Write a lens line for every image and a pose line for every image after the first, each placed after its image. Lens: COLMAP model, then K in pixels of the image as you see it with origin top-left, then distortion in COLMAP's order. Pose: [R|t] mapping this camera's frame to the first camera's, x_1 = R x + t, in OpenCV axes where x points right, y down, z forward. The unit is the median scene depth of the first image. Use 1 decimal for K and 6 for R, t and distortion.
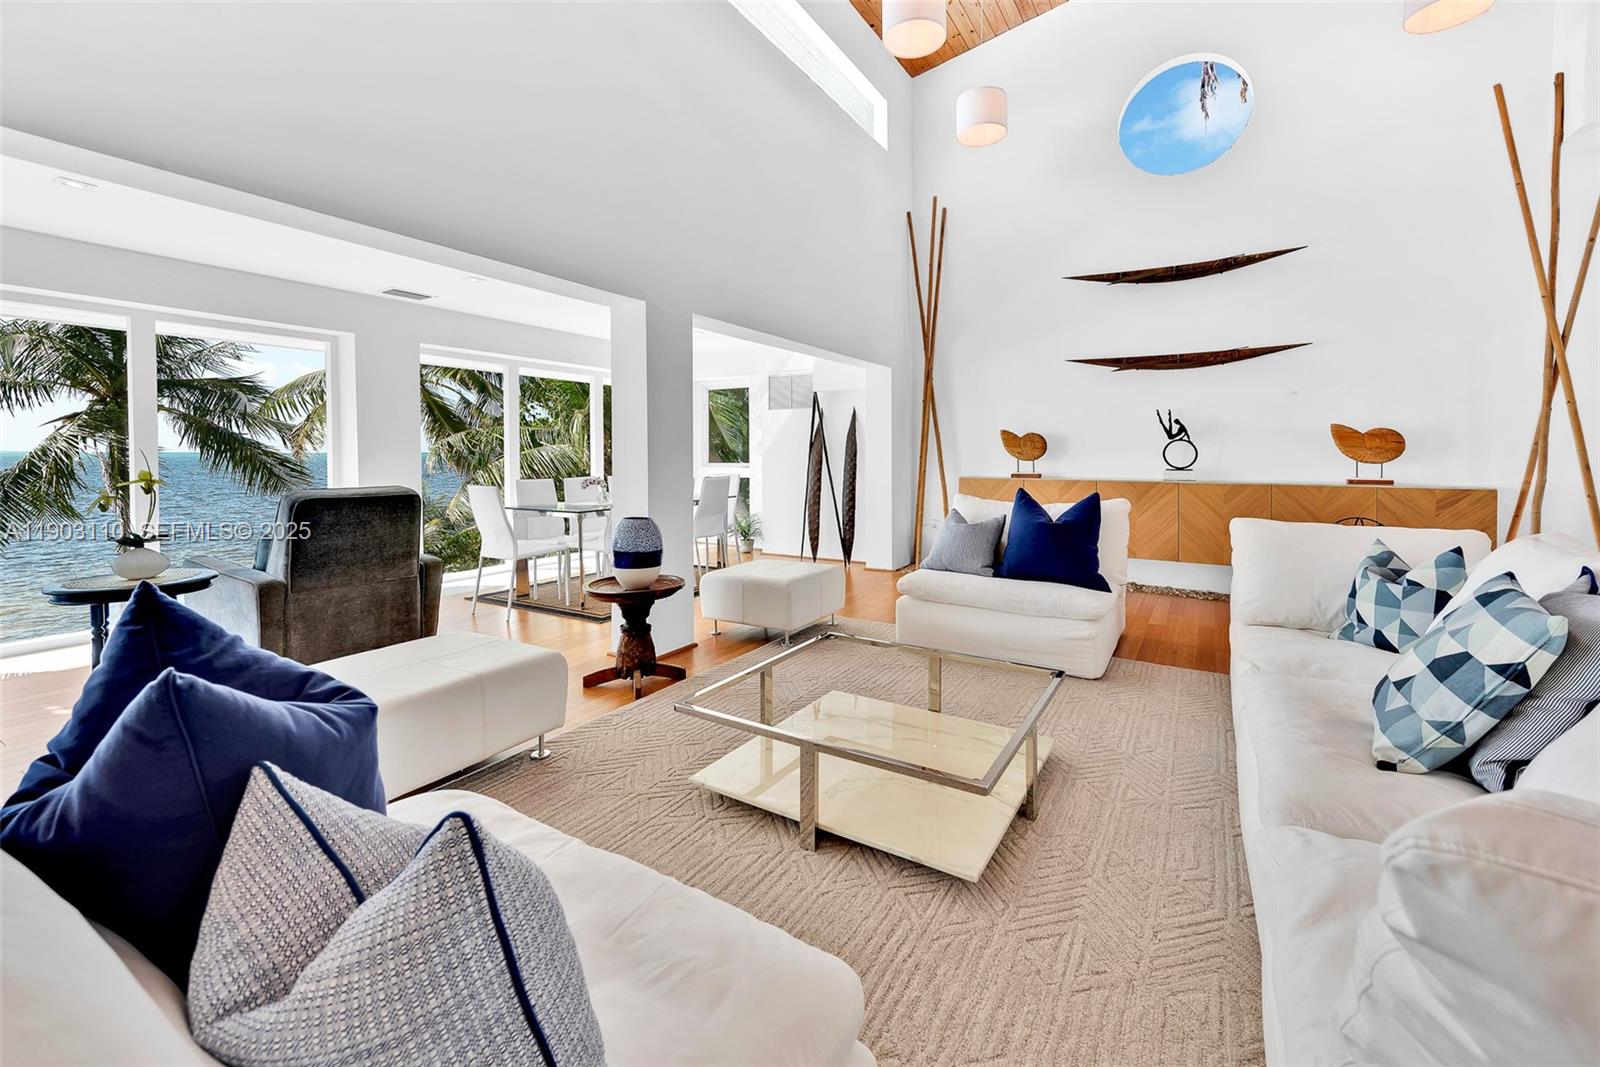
lens RADIAL K [[641.6, 0, 824.7], [0, 641.6, 466.7], [0, 0, 1]] dist [0.000313, -0.000230]
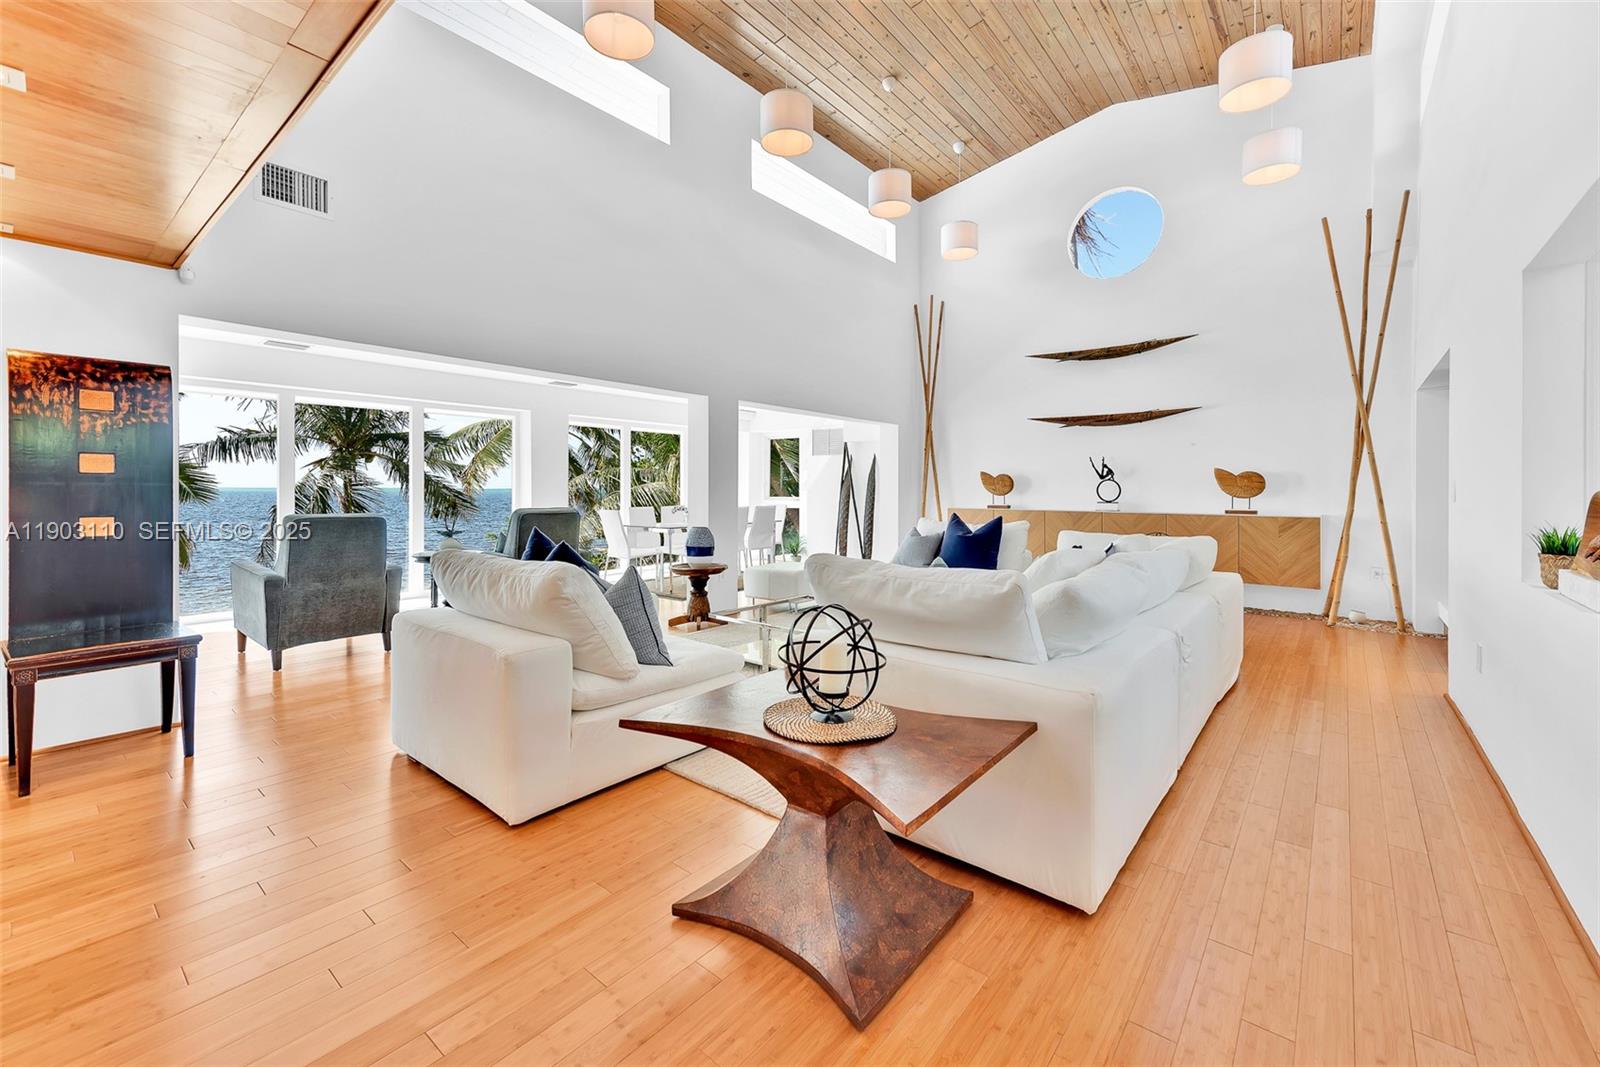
lens RADIAL K [[641.6, 0, 824.7], [0, 641.6, 466.7], [0, 0, 1]] dist [0.000313, -0.000230]
pose [[0.990554, -0.003919, -0.137068, 0.144778], [-0.003318, 0.998614, -0.052530, 0.002100], [0.137083, 0.052489, 0.989168, -0.351006]]
